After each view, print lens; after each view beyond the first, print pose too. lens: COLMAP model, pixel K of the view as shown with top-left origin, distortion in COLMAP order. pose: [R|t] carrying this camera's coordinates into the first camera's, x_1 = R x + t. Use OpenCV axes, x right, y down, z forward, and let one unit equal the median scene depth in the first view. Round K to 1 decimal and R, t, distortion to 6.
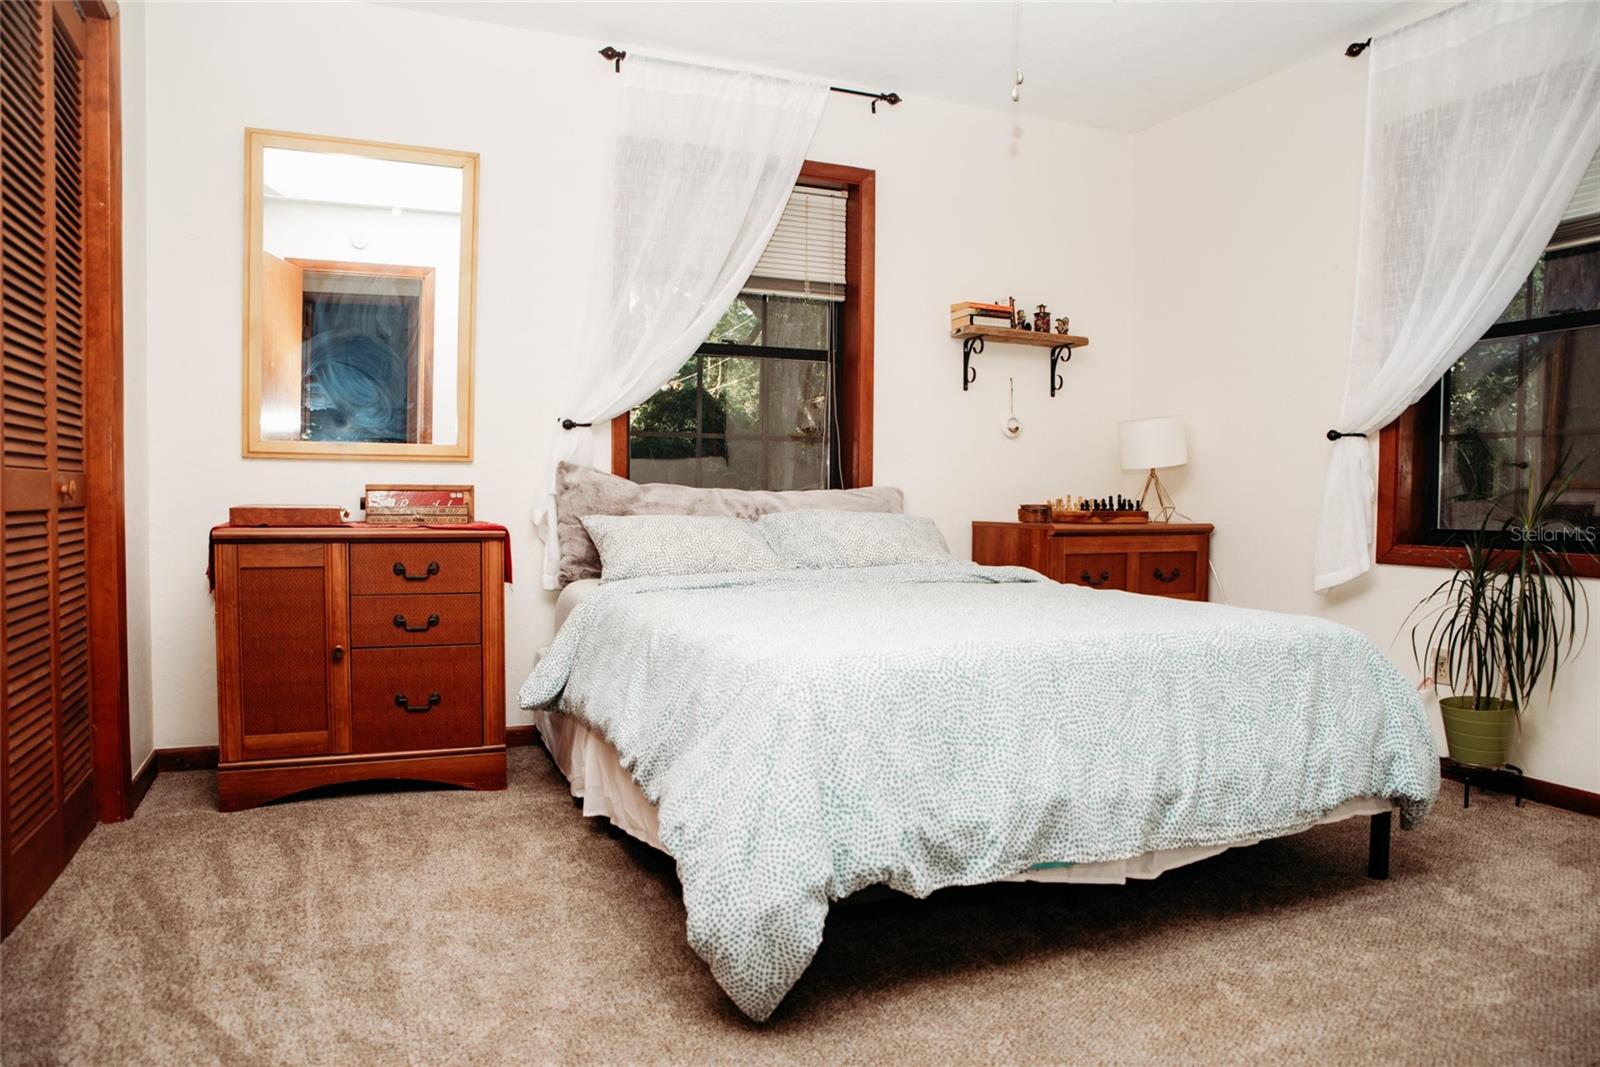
lens RADIAL K [[1137.4, 0, 799.8], [0, 1137.4, 537.0], [0, 0, 1]] dist [-0.131217, 0.097352]
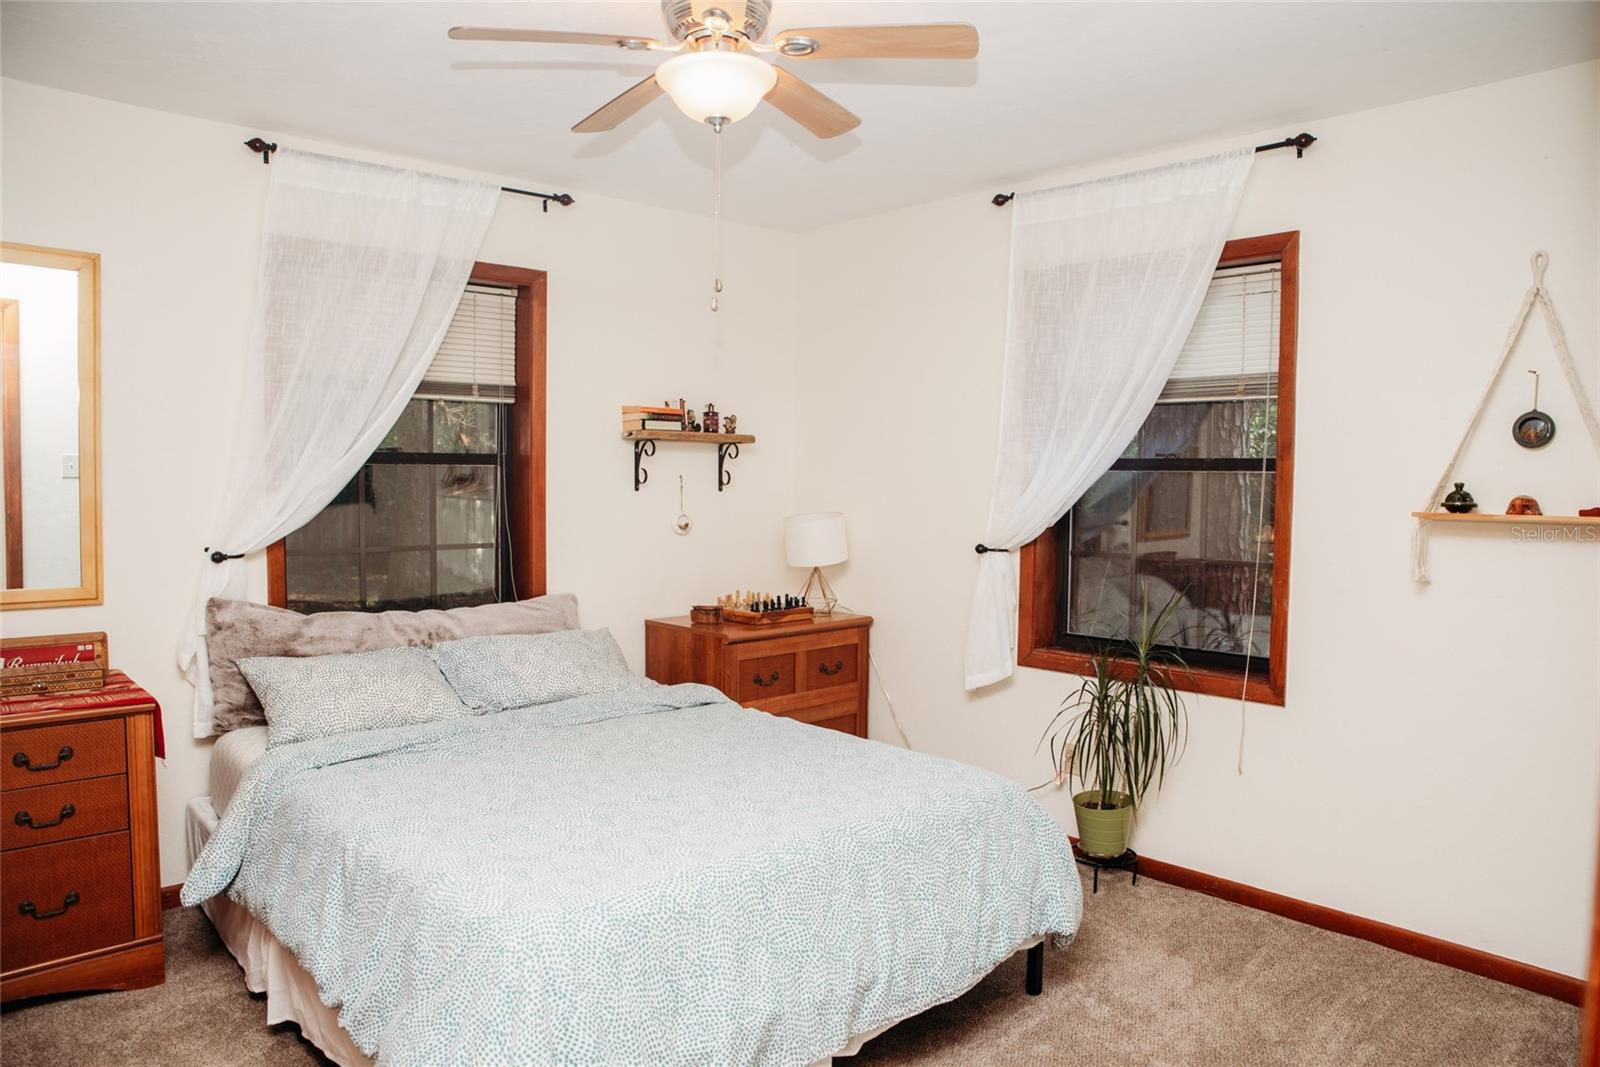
lens RADIAL K [[1131.6, 0, 831.9], [0, 1131.6, 536.5], [0, 0, 1]] dist [-0.137793, 0.101180]
pose [[0.941445, -0.018495, 0.336659, -0.035397], [0.011872, 0.999694, 0.021720, -0.134325], [-0.336957, -0.016451, 0.941376, -0.004864]]
